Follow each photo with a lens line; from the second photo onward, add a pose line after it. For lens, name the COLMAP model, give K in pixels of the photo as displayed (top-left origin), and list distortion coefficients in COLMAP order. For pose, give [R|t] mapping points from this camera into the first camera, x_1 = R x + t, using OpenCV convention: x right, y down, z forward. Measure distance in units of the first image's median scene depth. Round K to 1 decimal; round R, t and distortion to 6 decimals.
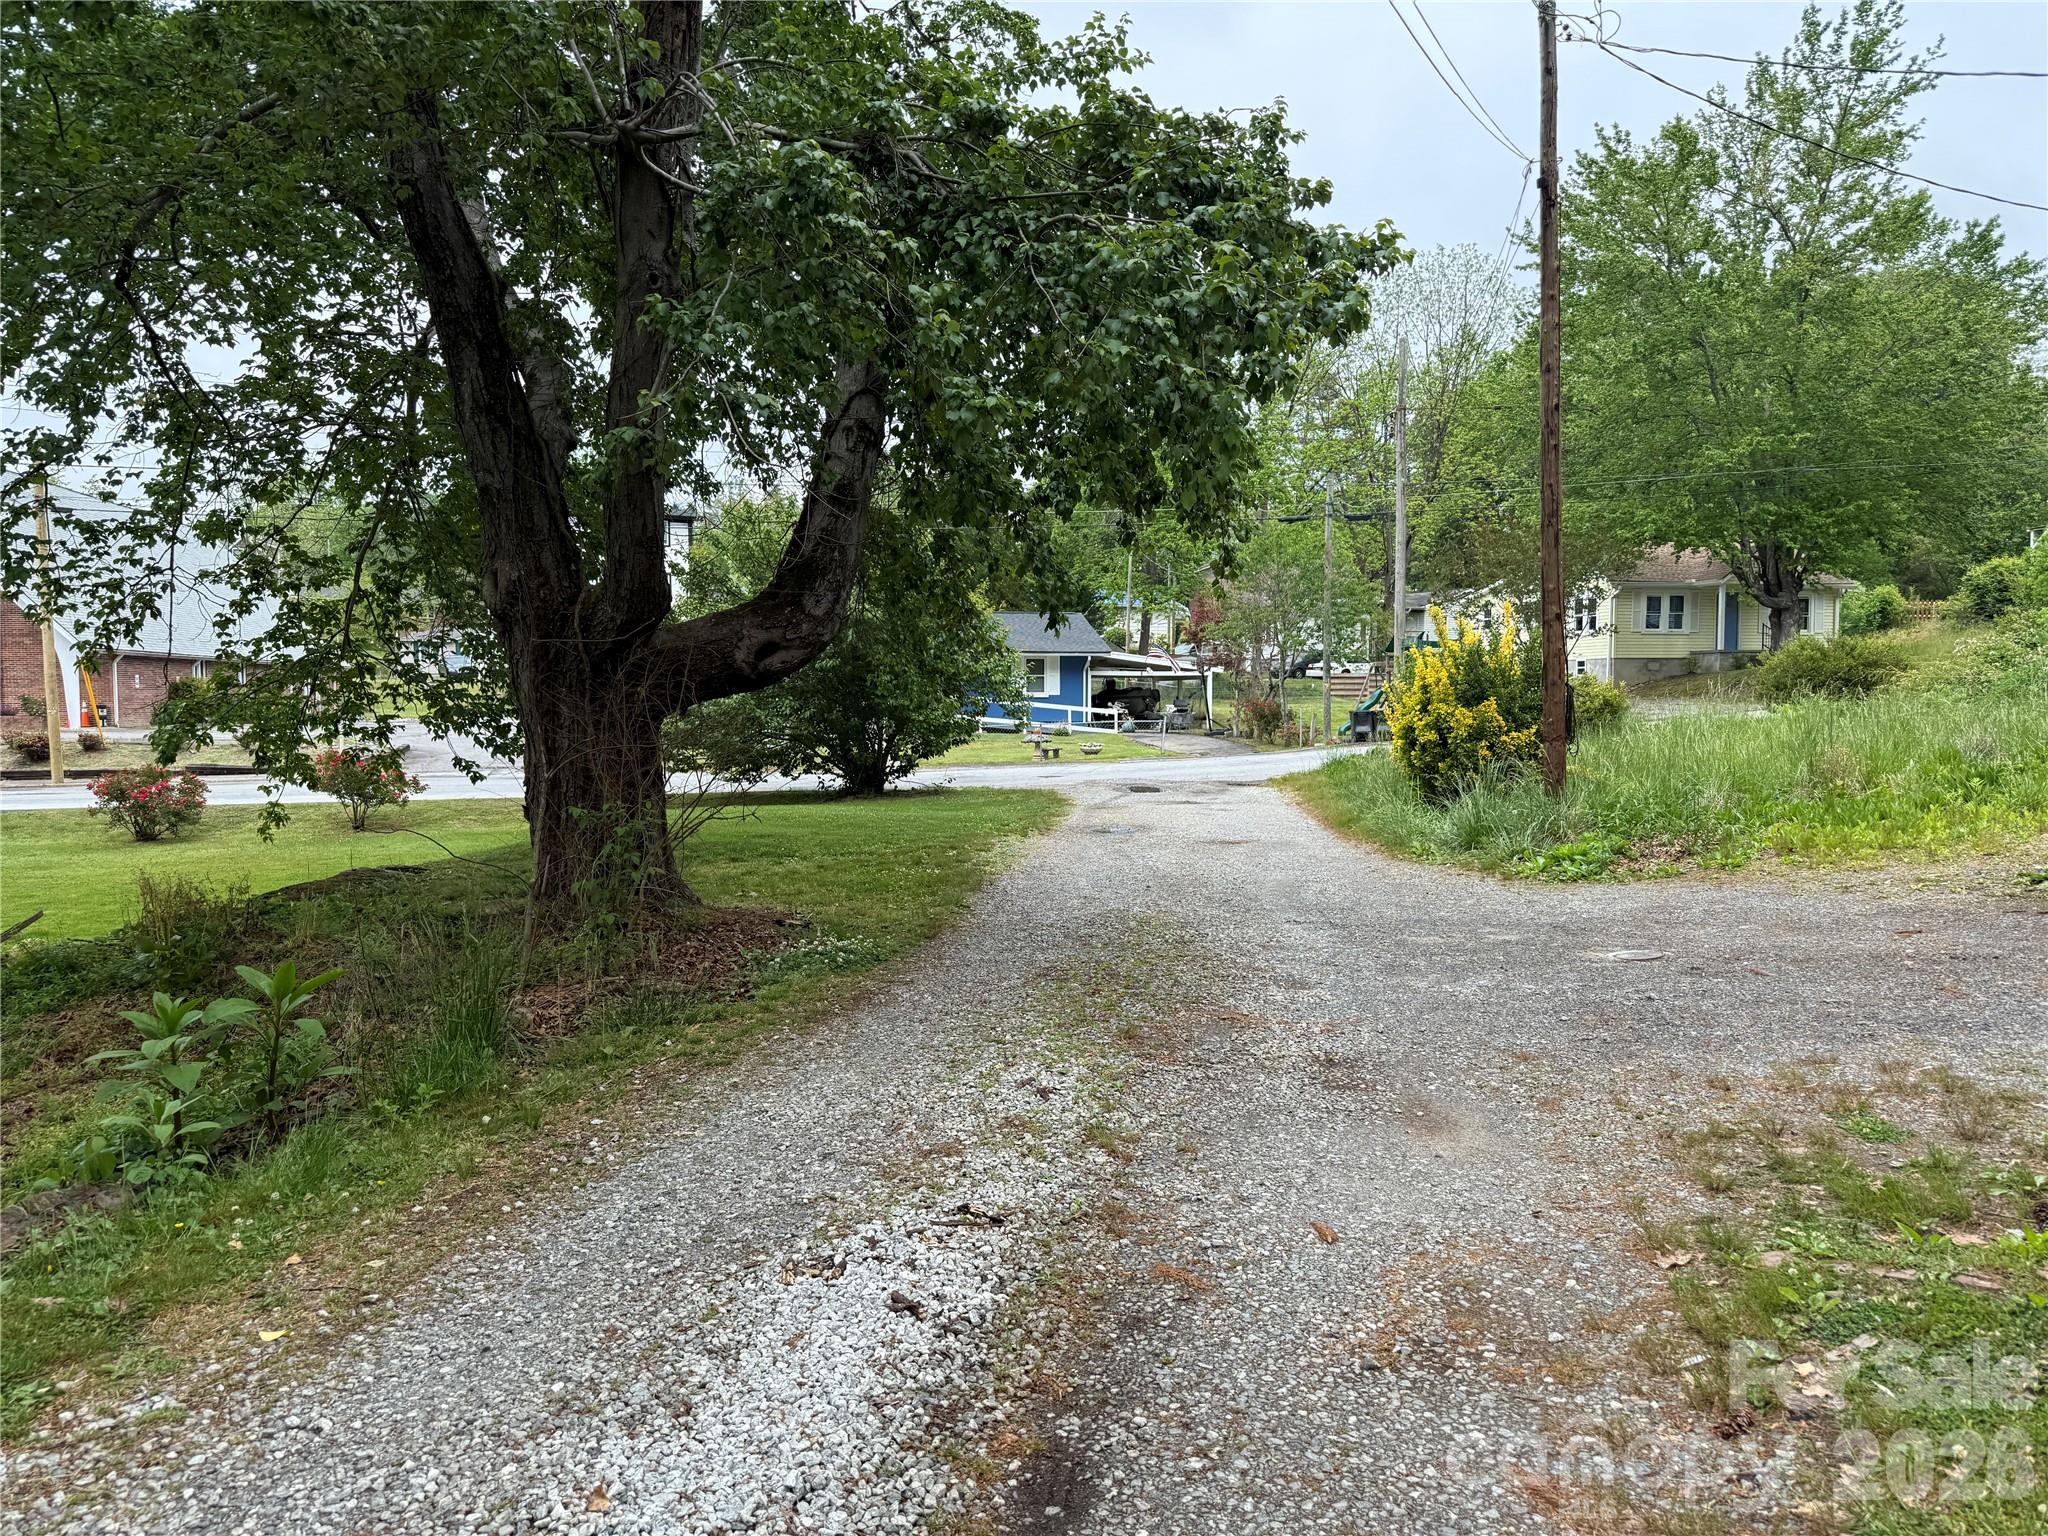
lens RADIAL K [[1452.8, 0, 1024.0], [0, 1452.8, 768.0], [0, 0, 1]] dist [0.097046, -0.107897]
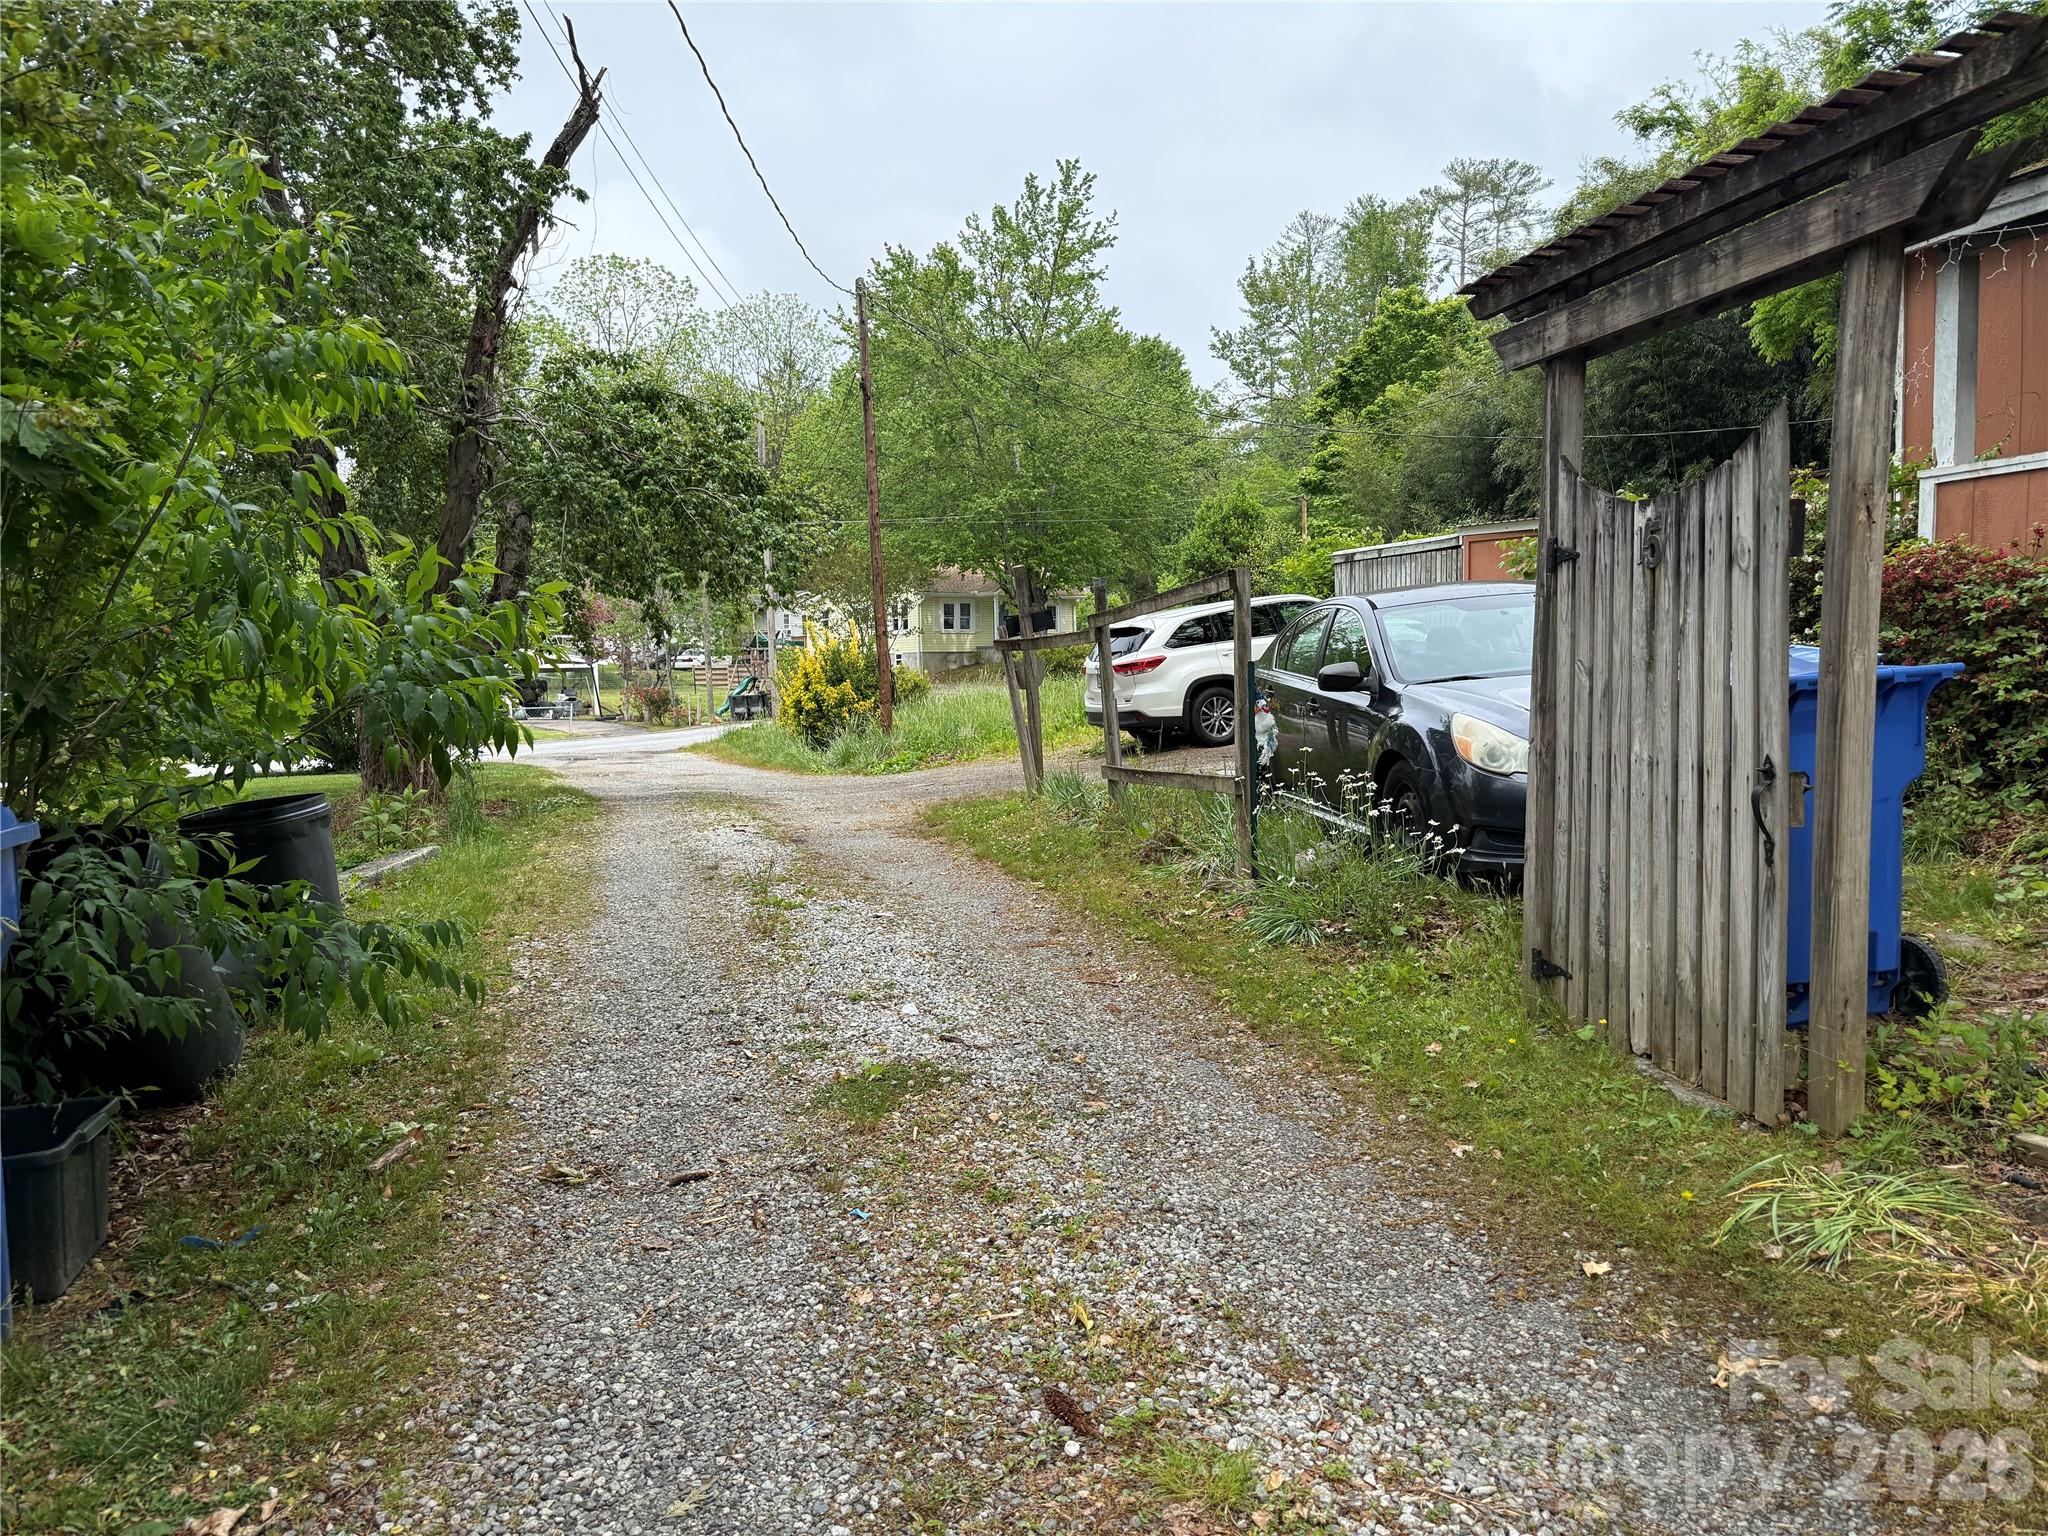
lens RADIAL K [[1452.8, 0, 1024.0], [0, 1452.8, 768.0], [0, 0, 1]] dist [0.097046, -0.107897]
pose [[0.901833, -0.043272, 0.429913, -0.083767], [0.041043, 0.999053, 0.014461, 0.014046], [-0.430132, 0.004603, 0.902754, -0.222320]]
